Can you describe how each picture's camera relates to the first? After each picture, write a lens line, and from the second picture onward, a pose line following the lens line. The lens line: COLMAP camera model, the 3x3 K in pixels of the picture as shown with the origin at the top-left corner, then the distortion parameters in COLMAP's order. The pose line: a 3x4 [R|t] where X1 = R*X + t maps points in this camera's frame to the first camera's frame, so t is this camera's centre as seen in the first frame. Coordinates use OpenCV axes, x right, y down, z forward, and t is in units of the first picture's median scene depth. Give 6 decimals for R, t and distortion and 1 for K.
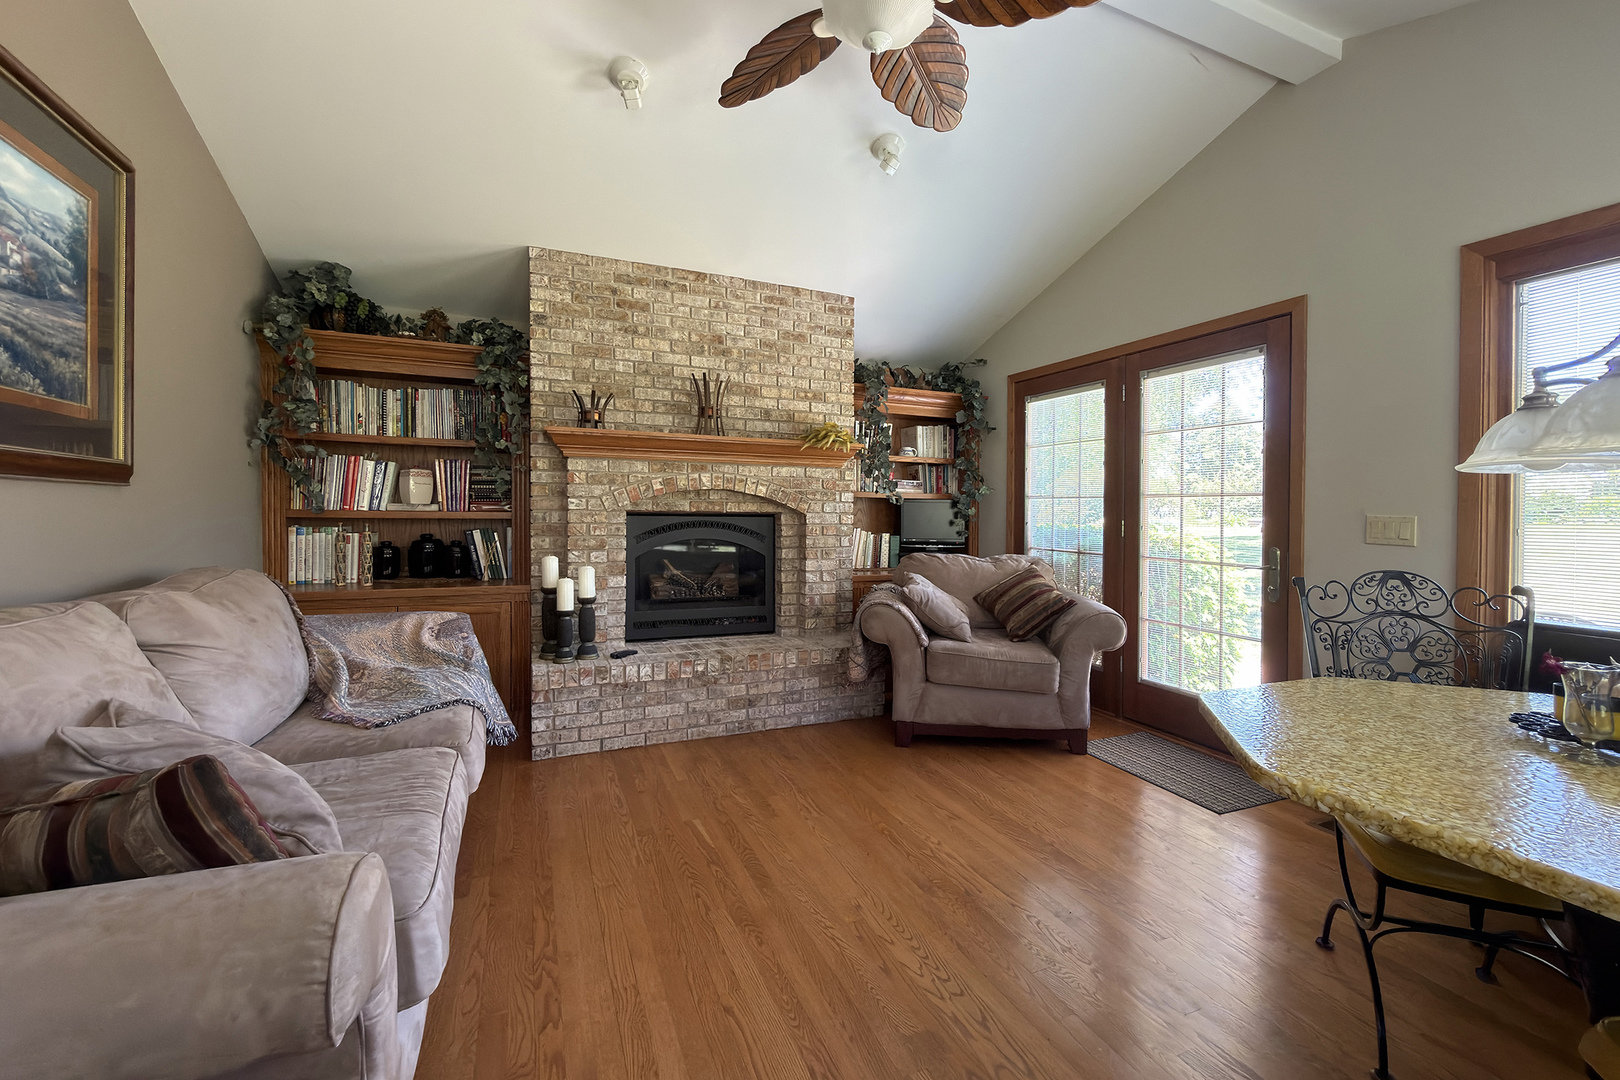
lens RADIAL K [[665.2, 0, 813.6], [0, 665.2, 543.3], [0, 0, 1]] dist [0.000298, 0.000146]
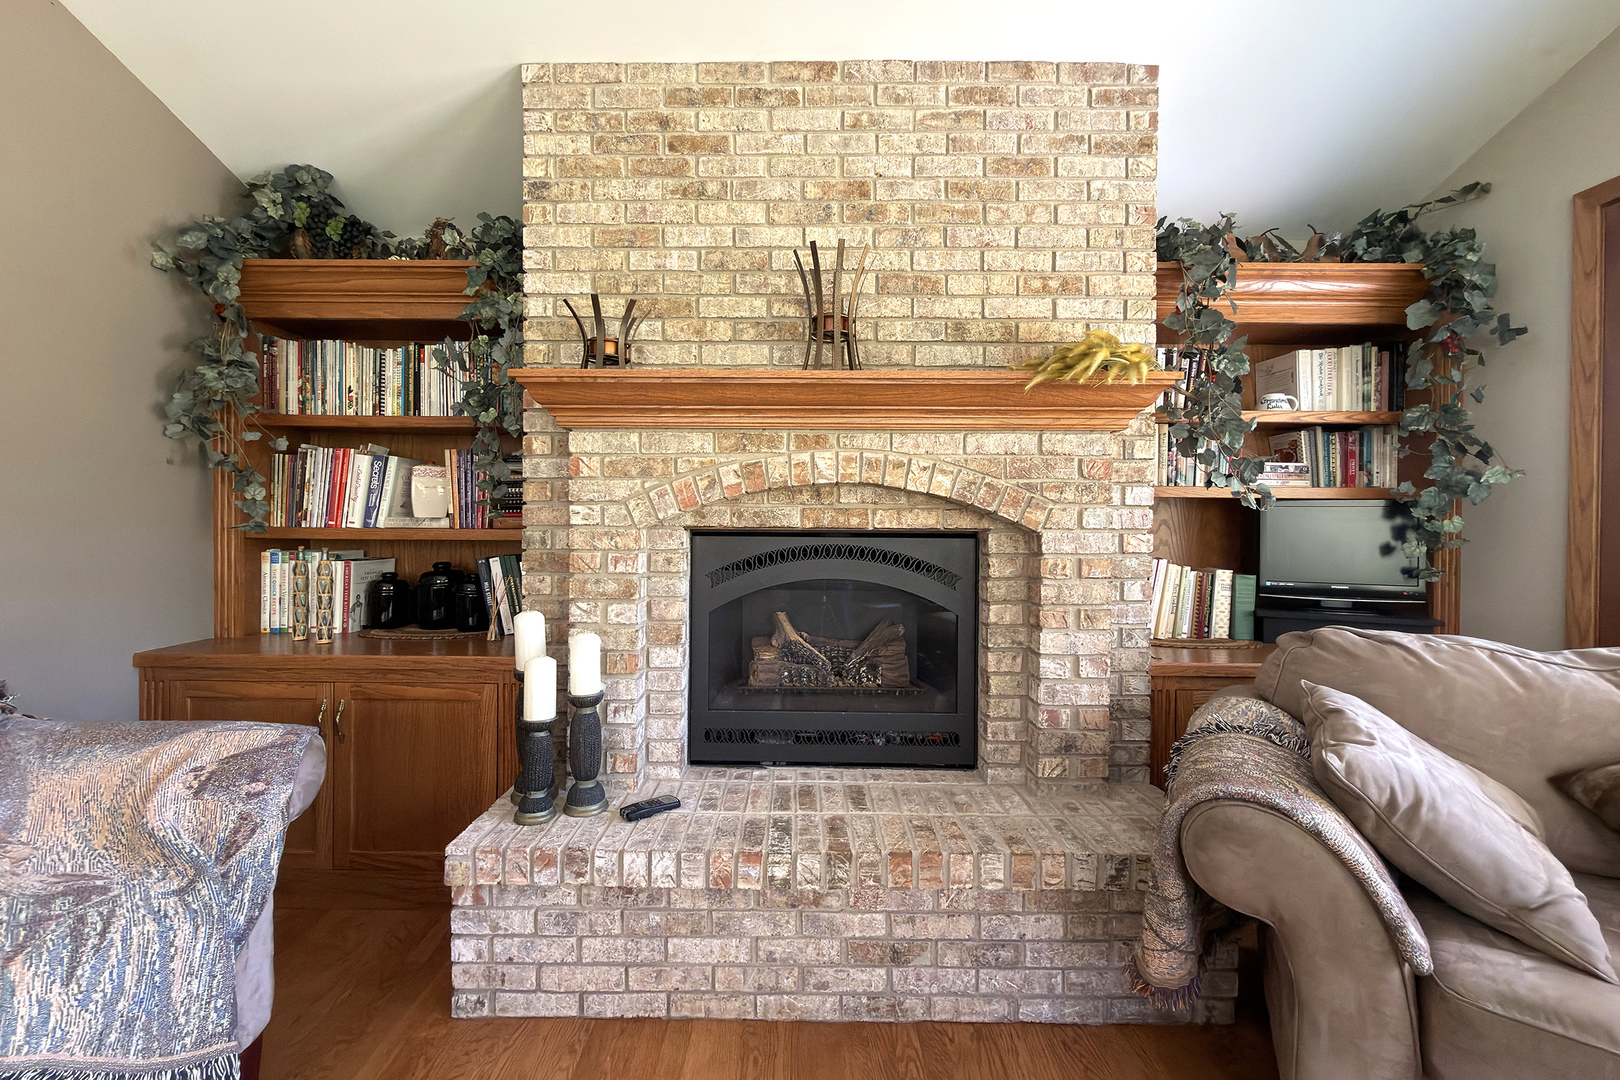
lens RADIAL K [[665.2, 0, 813.6], [0, 665.2, 543.3], [0, 0, 1]] dist [0.000298, 0.000146]
pose [[0.921014, 0.006951, -0.389469, 0.024954], [-0.014411, 0.999764, -0.016235, -0.028084], [0.389264, 0.020565, 0.920897, 0.536954]]
